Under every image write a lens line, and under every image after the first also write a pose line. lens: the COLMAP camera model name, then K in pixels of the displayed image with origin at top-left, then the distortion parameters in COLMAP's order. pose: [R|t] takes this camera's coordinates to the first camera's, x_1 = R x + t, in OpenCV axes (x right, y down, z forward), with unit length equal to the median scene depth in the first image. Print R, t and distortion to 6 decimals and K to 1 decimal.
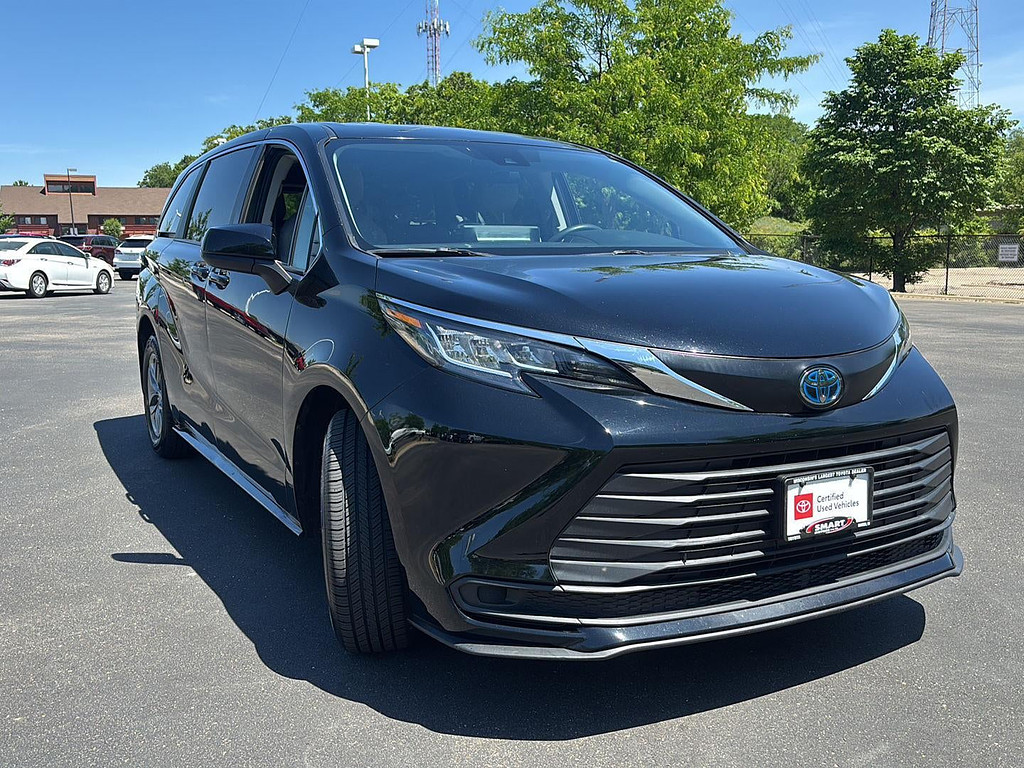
lens RADIAL K [[943.9, 0, 509.7], [0, 943.9, 324.6], [0, 0, 1]] dist [0.153830, -0.299996]
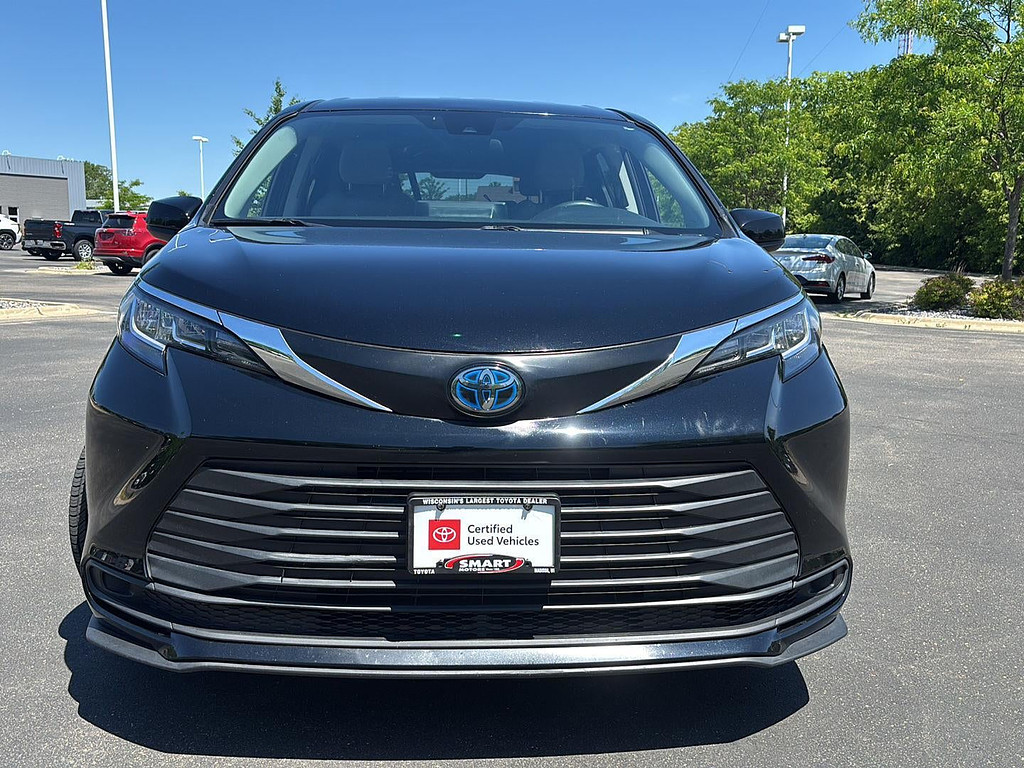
lens RADIAL K [[943.9, 0, 509.7], [0, 943.9, 324.6], [0, 0, 1]] dist [0.153830, -0.299996]
pose [[0.904667, 0.053134, -0.422793, 0.680112], [-0.051183, 0.998562, 0.015974, -0.003140], [0.423034, 0.007188, 0.906085, 0.291379]]
